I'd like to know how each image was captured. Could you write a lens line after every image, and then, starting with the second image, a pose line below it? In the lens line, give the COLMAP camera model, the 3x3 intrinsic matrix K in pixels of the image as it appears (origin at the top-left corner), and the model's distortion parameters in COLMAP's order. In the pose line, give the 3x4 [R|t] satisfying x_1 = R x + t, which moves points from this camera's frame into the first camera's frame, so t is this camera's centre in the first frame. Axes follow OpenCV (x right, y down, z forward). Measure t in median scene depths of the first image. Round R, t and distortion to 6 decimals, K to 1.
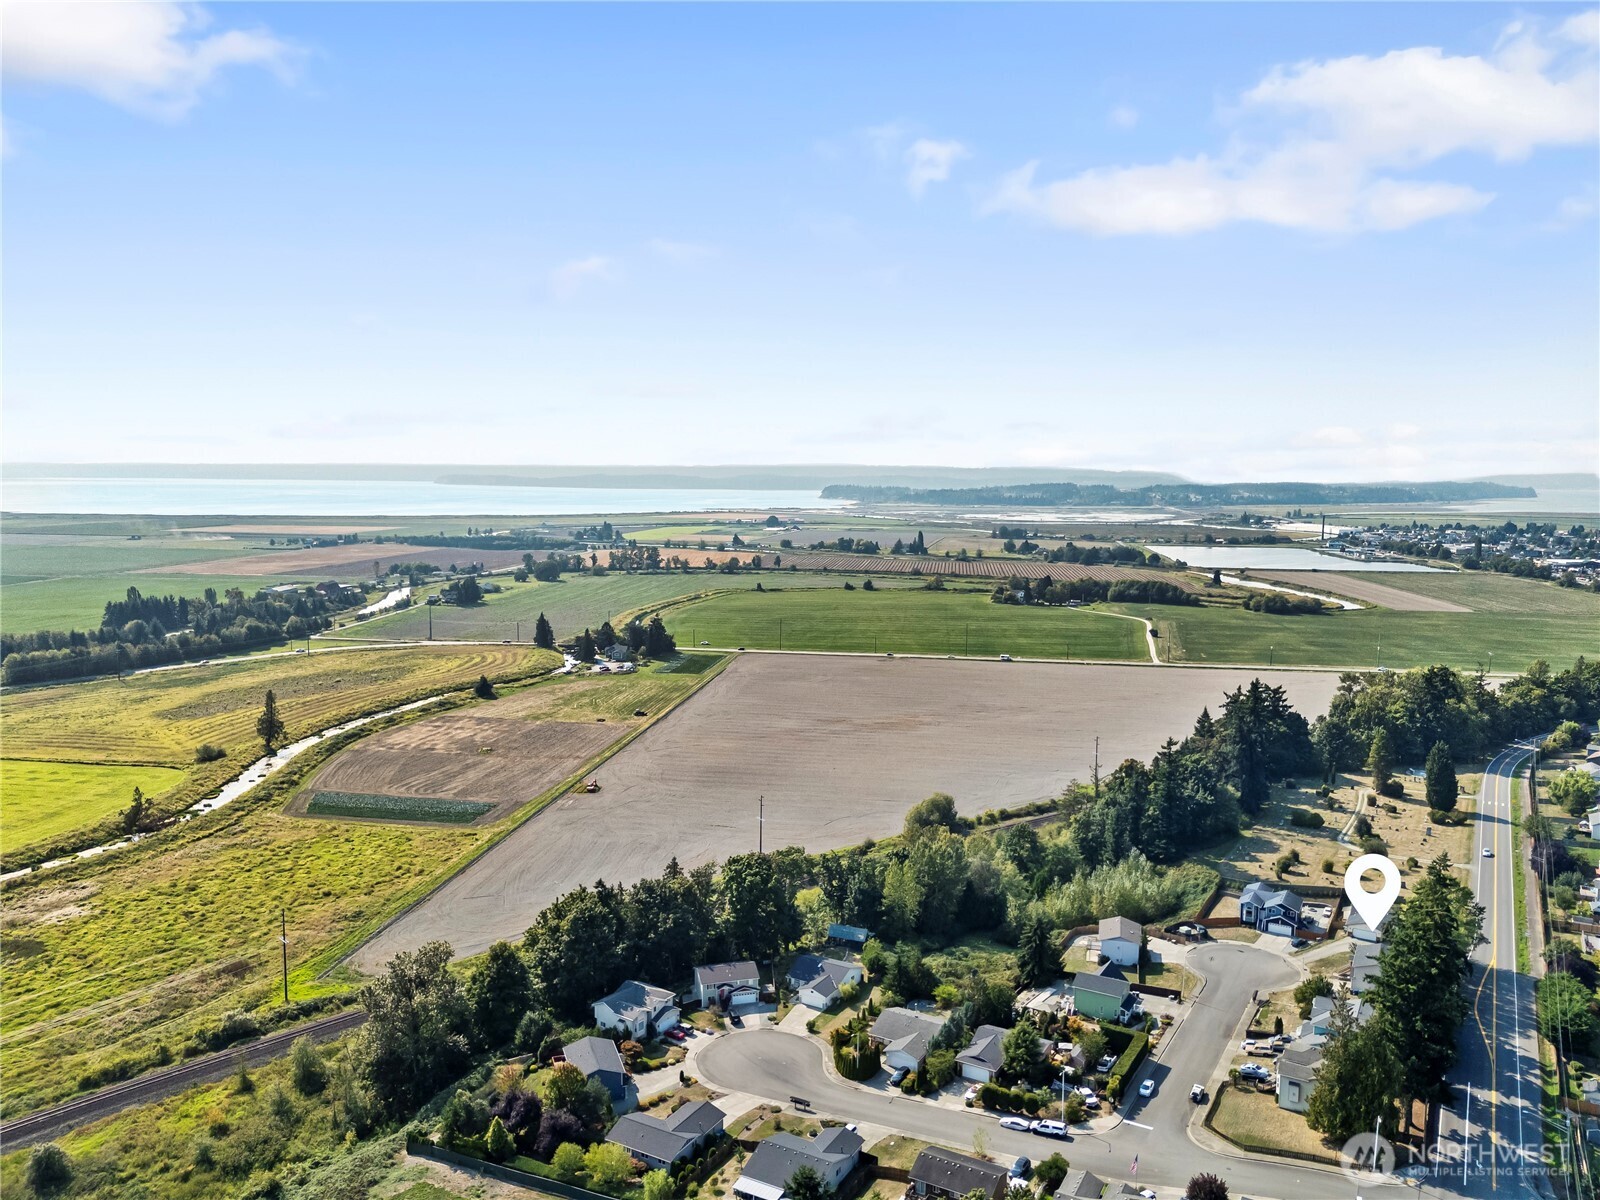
lens RADIAL K [[1187.7, 0, 800.0], [0, 1187.7, 600.0], [0, 0, 1]] dist [0.070017, -0.054835]
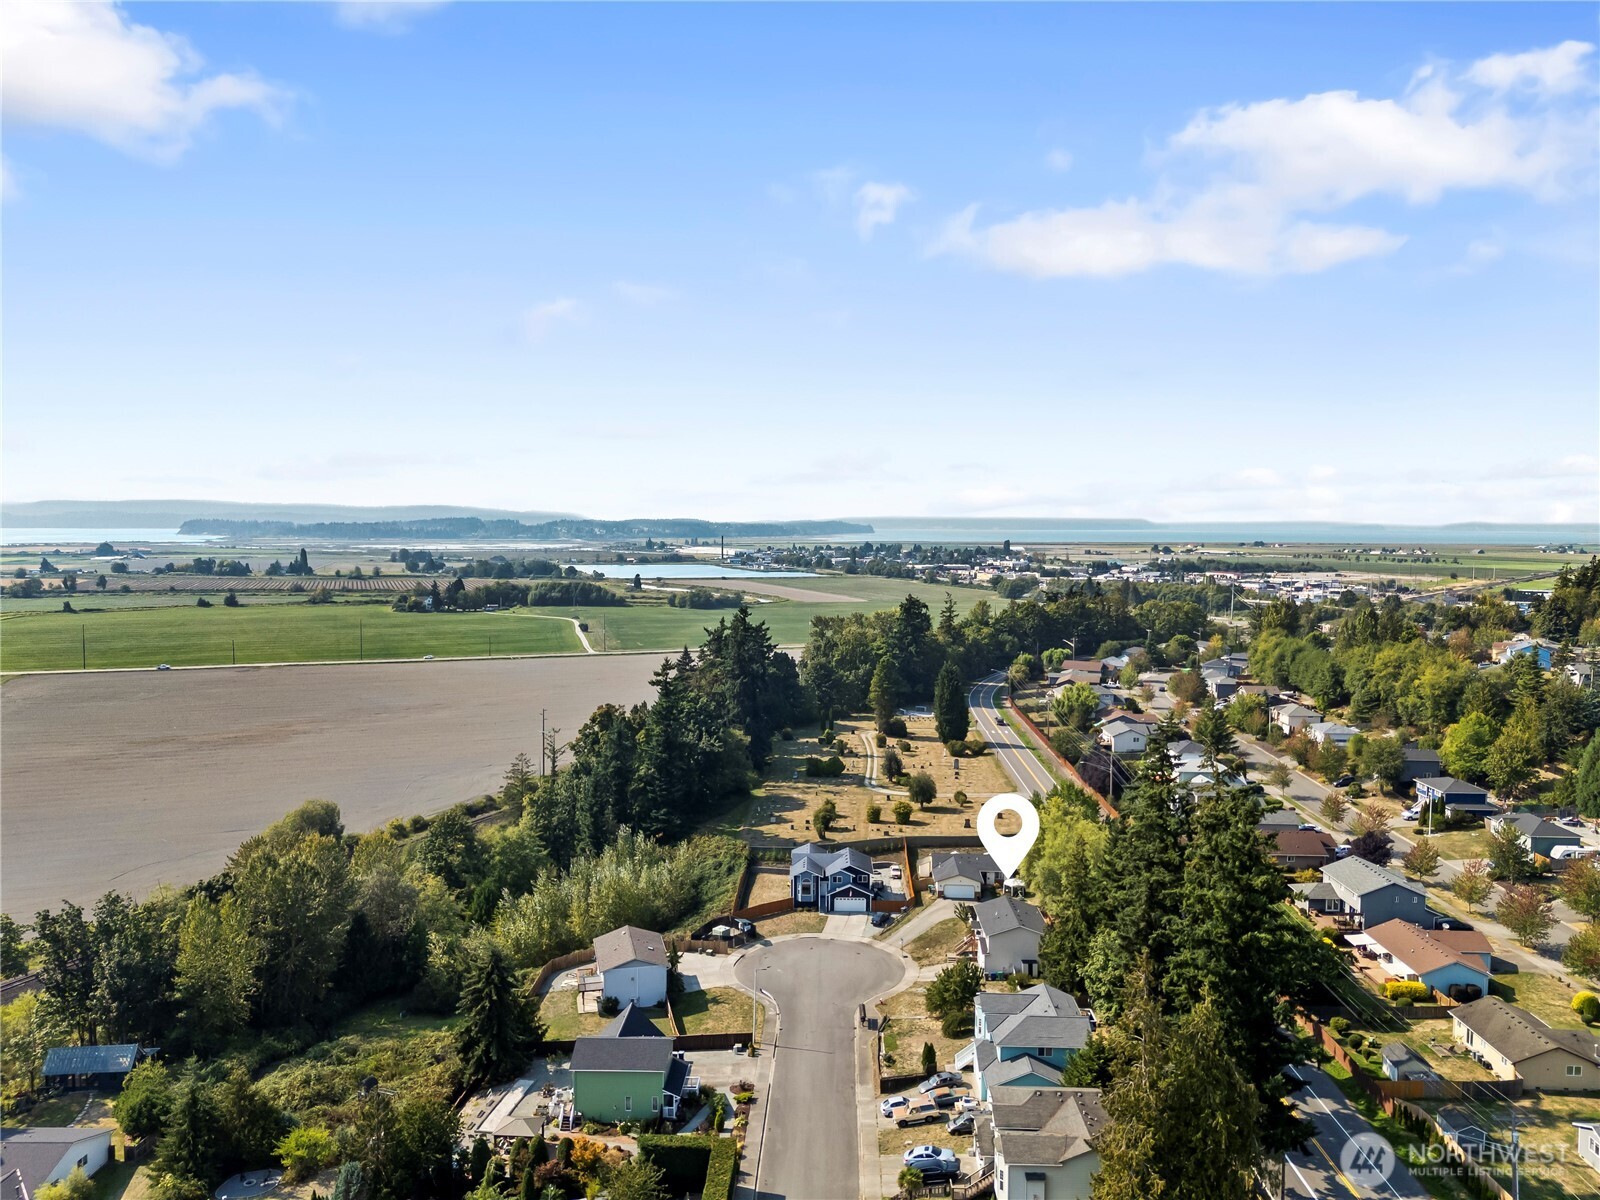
lens RADIAL K [[1187.7, 0, 800.0], [0, 1187.7, 600.0], [0, 0, 1]] dist [0.070017, -0.054835]
pose [[0.883036, -0.037077, 0.467838, 0.061637], [0.055219, 0.998158, -0.025120, 0.105660], [-0.466045, 0.048015, 0.883457, 0.369828]]
